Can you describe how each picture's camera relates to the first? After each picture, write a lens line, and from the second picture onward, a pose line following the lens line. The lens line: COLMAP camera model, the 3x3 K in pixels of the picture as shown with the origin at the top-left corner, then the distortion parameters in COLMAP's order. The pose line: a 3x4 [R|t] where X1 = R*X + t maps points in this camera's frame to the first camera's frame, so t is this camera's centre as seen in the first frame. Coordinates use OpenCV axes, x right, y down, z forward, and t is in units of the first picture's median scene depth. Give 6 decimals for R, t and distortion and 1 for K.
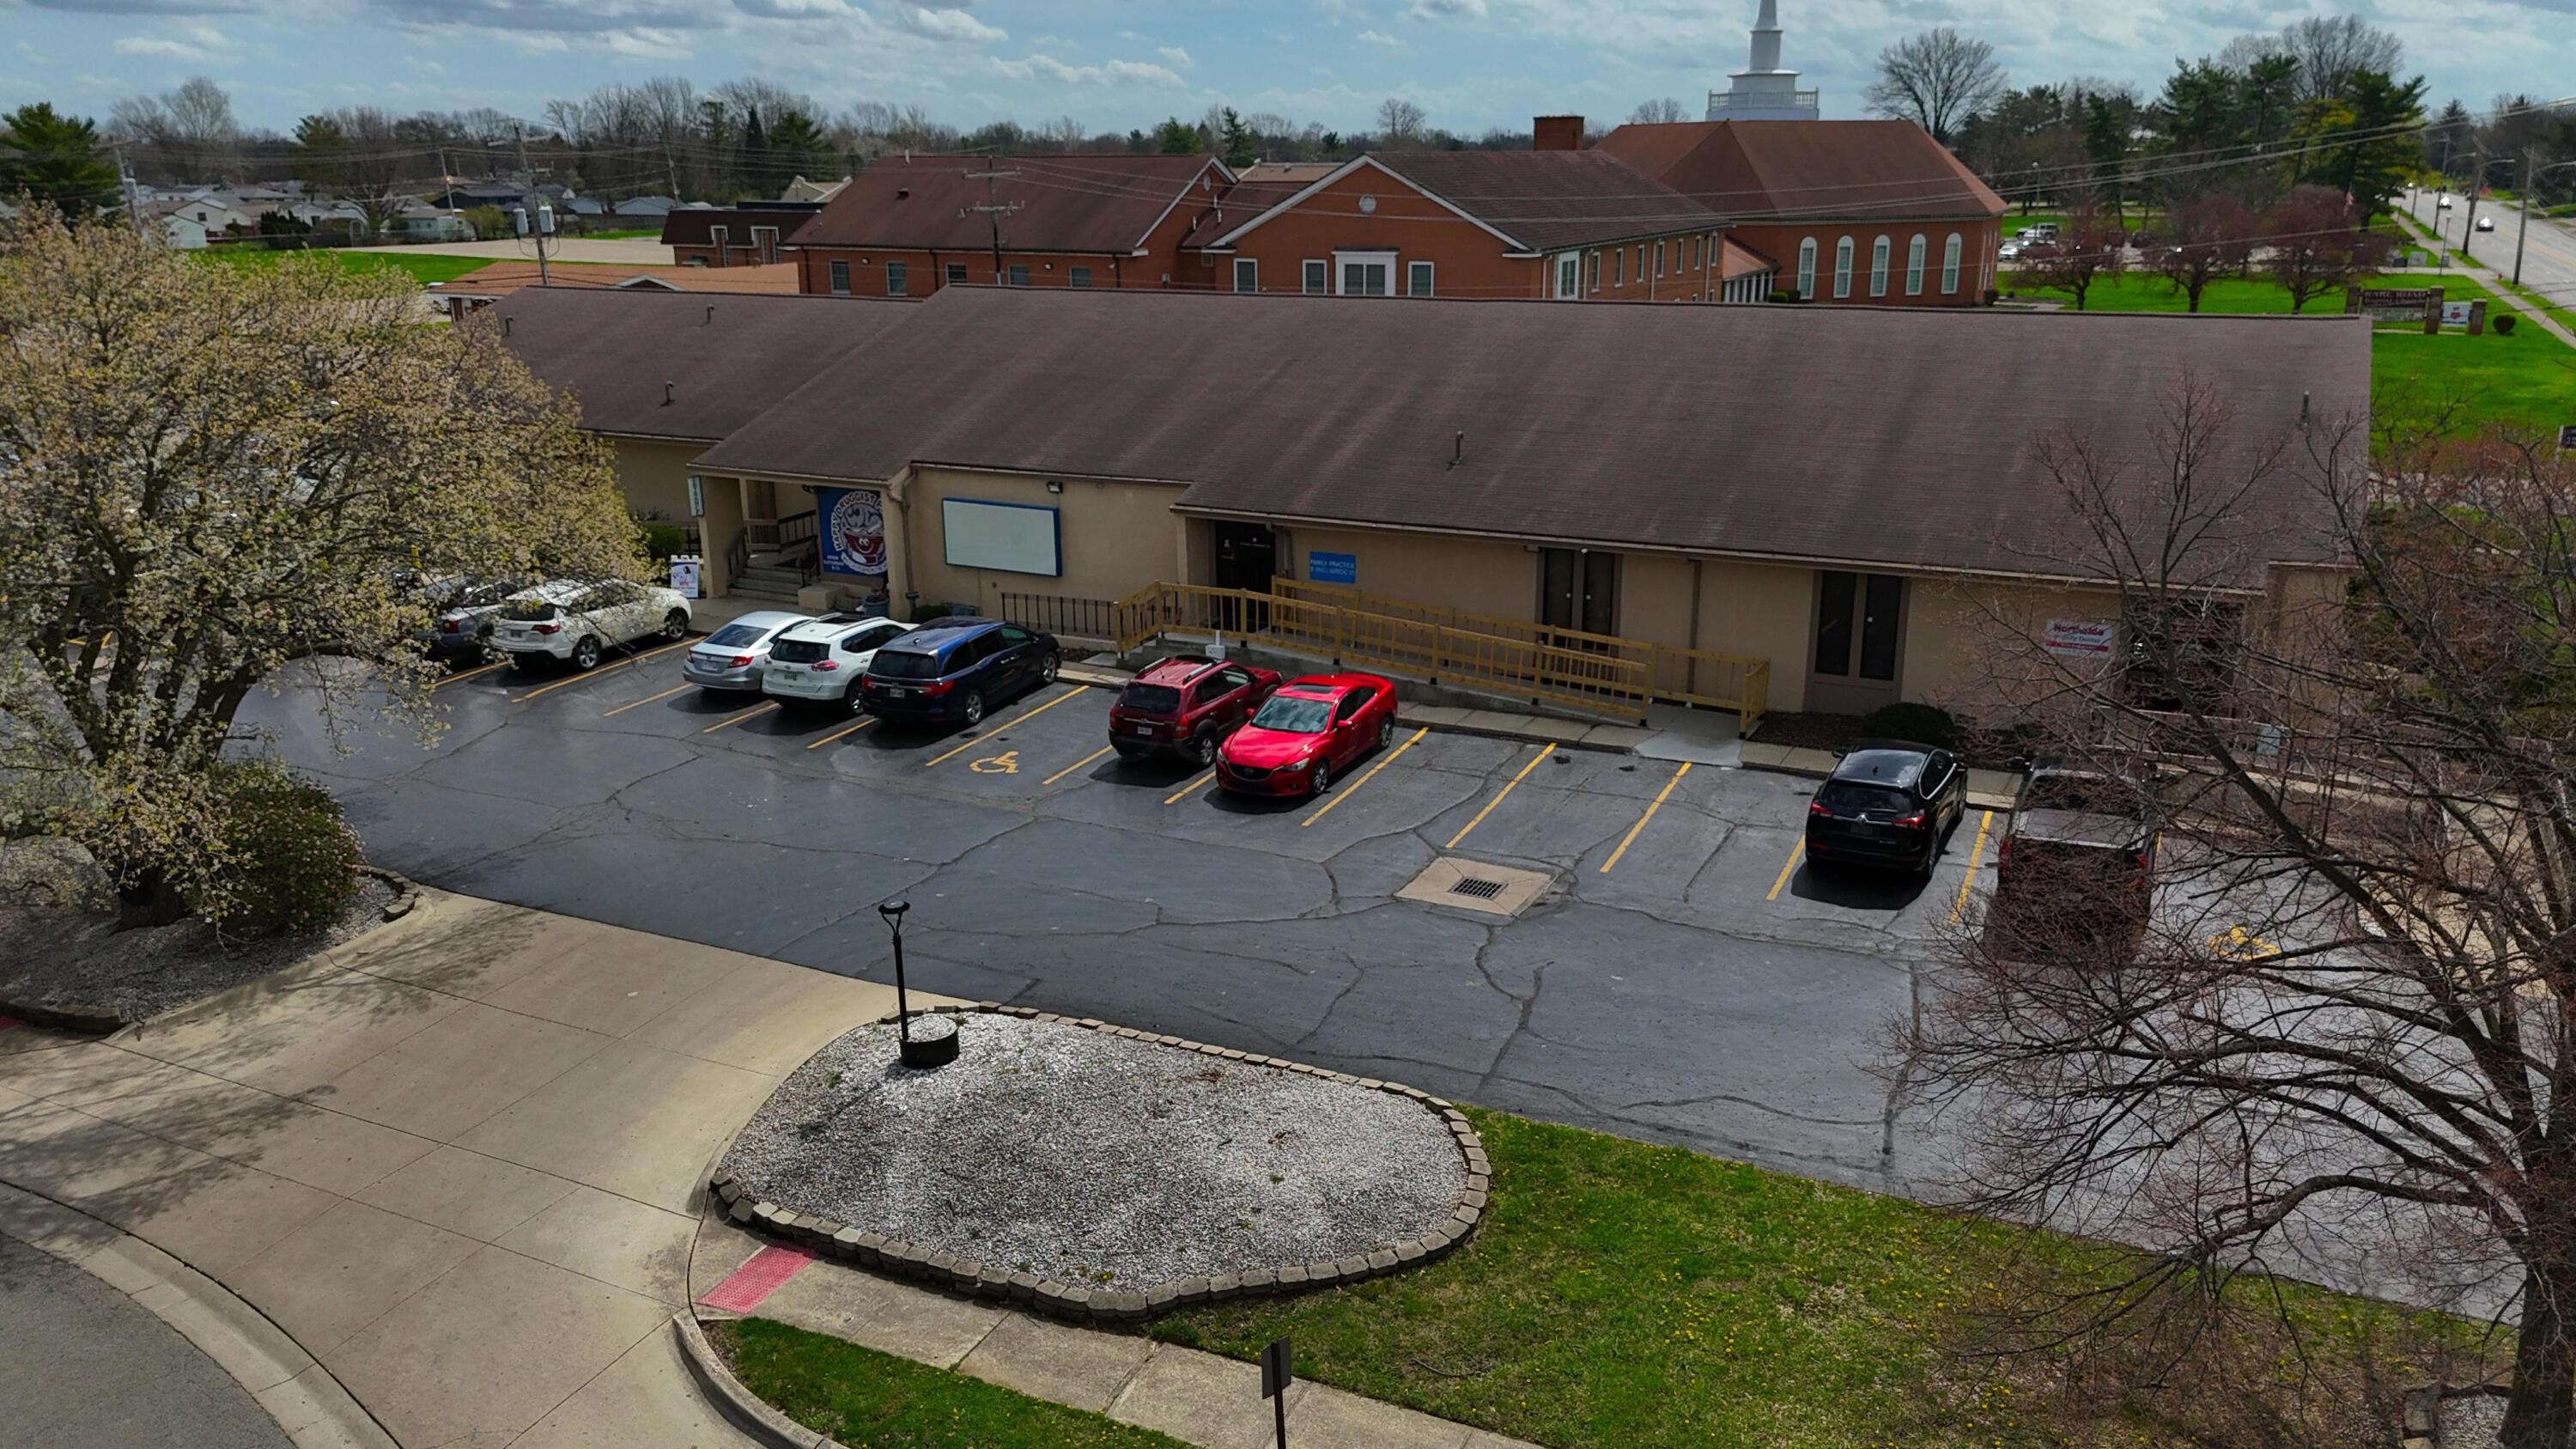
lens RADIAL K [[1889.4, 0, 1292.8], [0, 1889.4, 739.3], [0, 0, 1]] dist [0.080959, -0.079258]
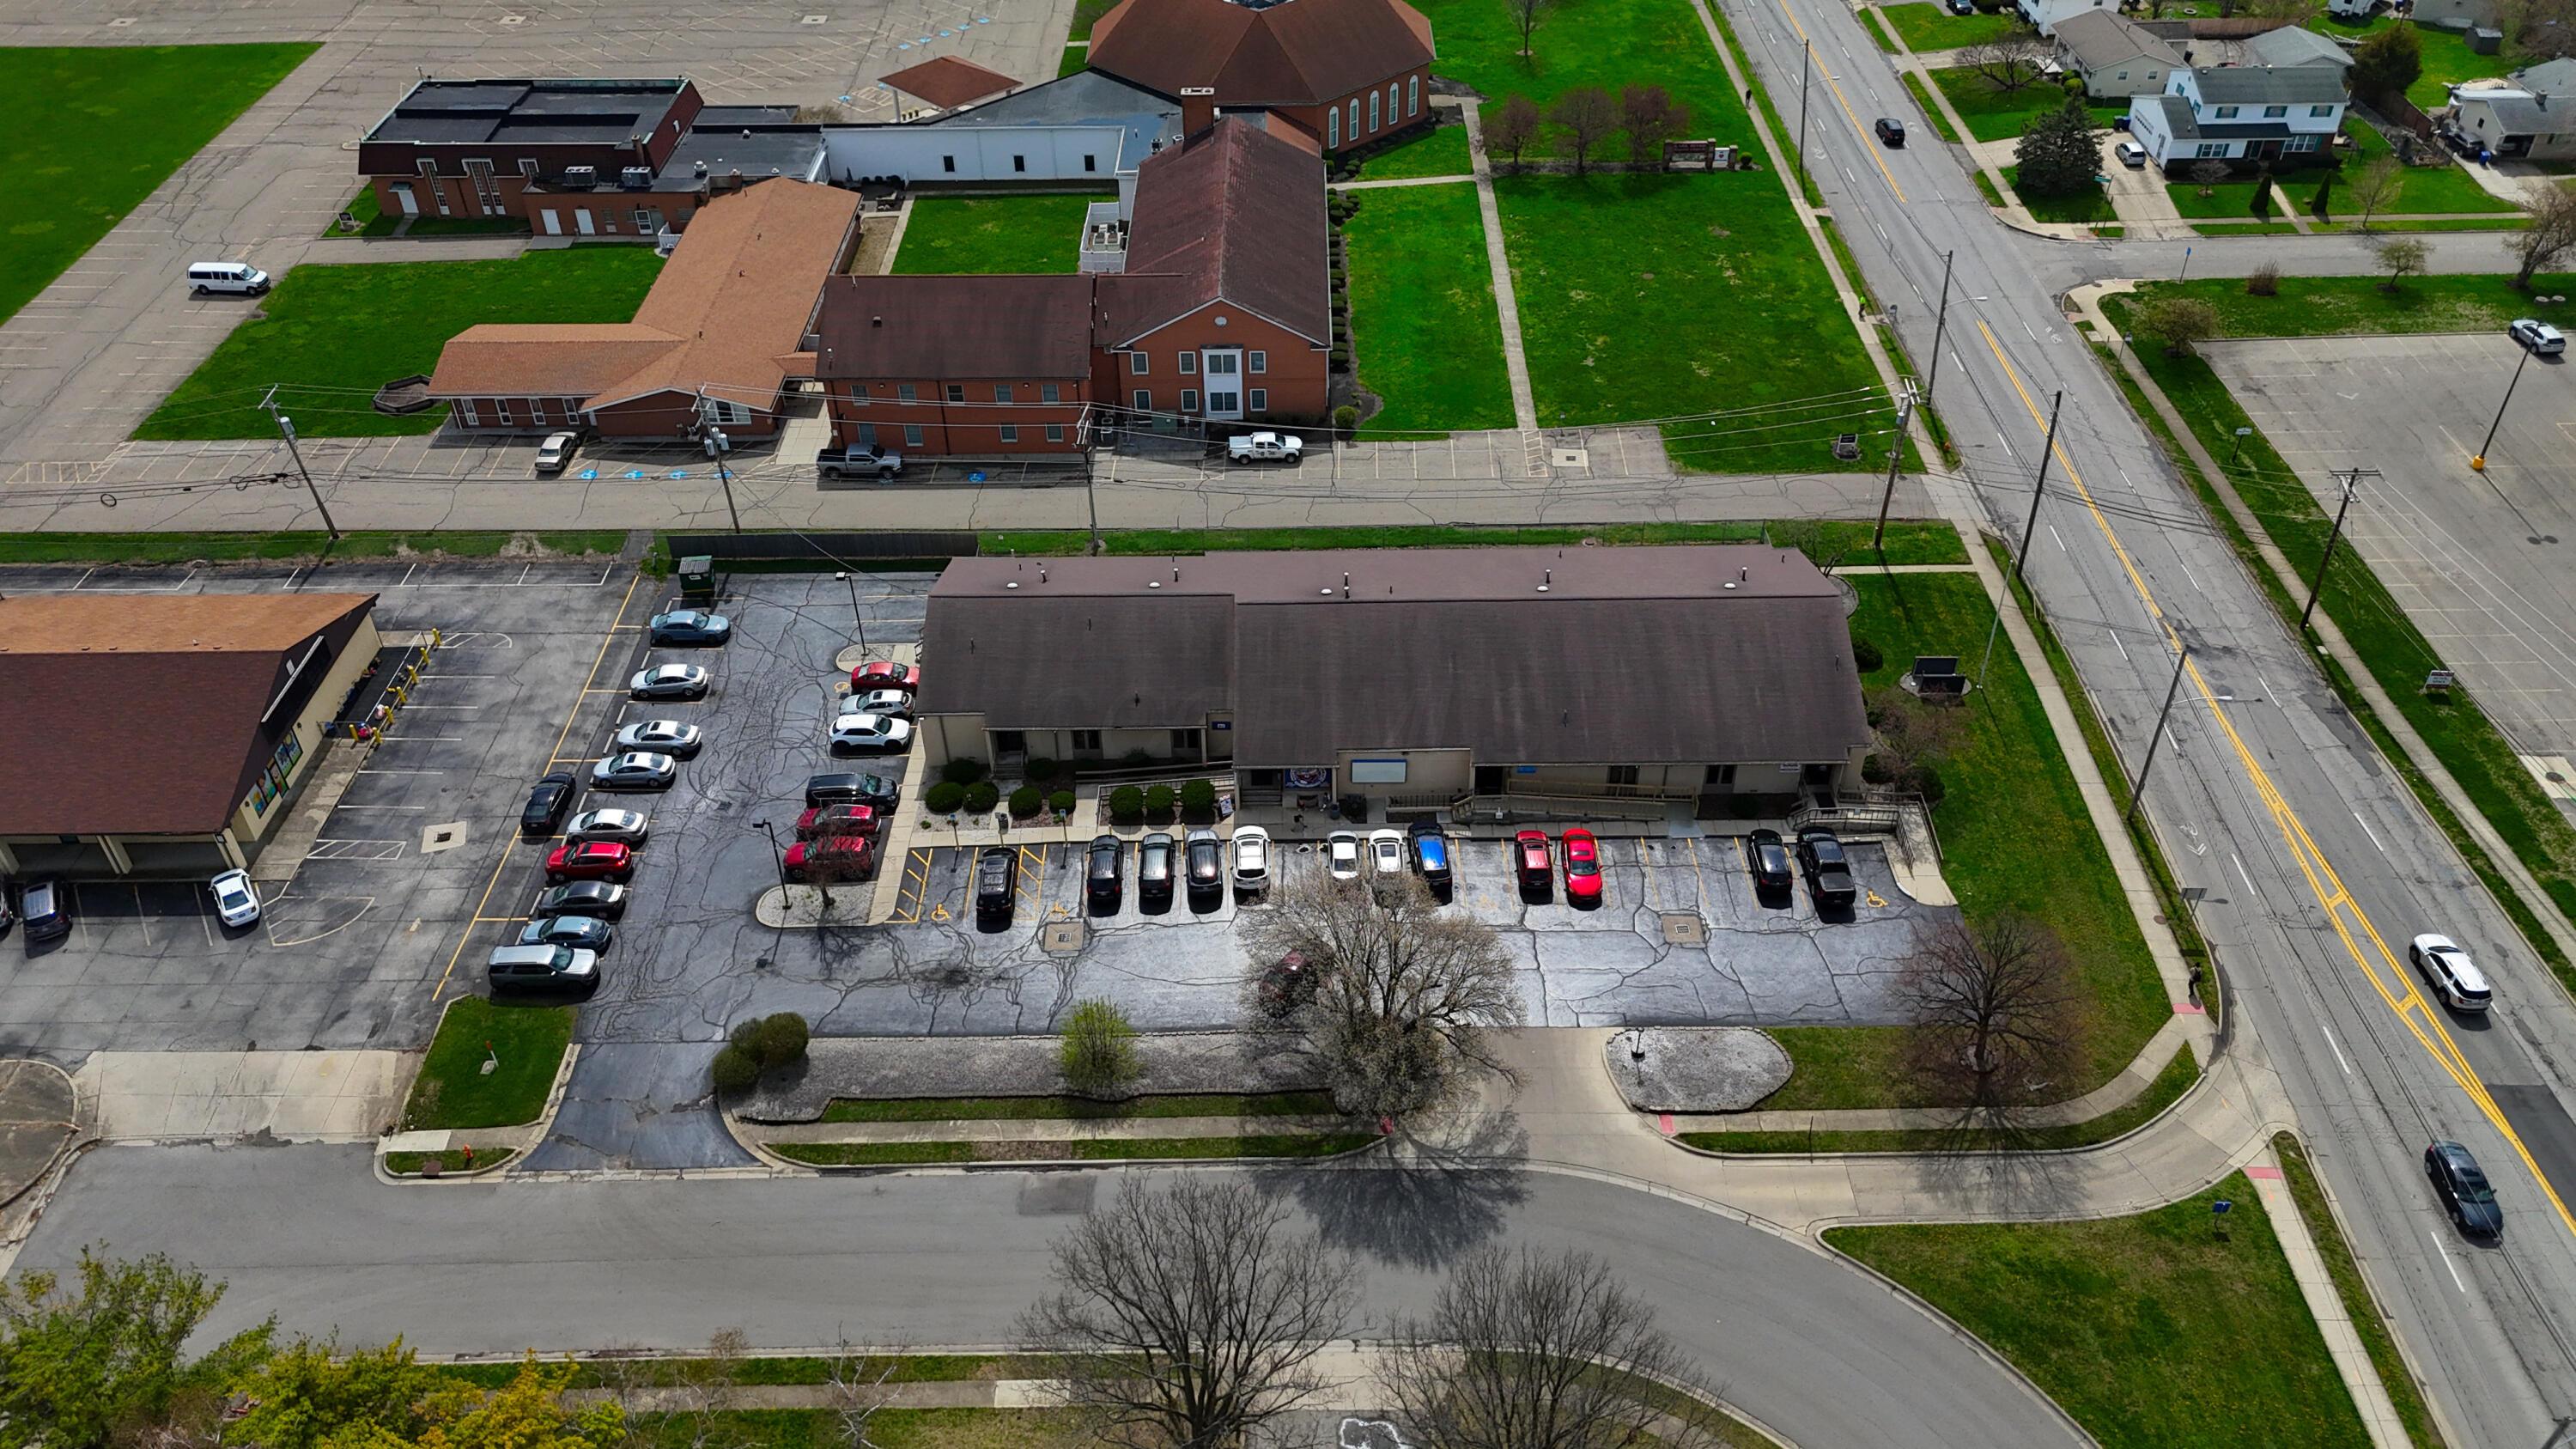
lens RADIAL K [[1889.4, 0, 1287.8], [0, 1889.4, 724.8], [0, 0, 1]] dist [0.080959, -0.079258]
pose [[0.898785, -0.276886, 0.339882, -1.091637], [0.134831, 0.912309, 0.386668, -1.142216], [-0.417140, -0.301705, 0.857303, -1.043456]]
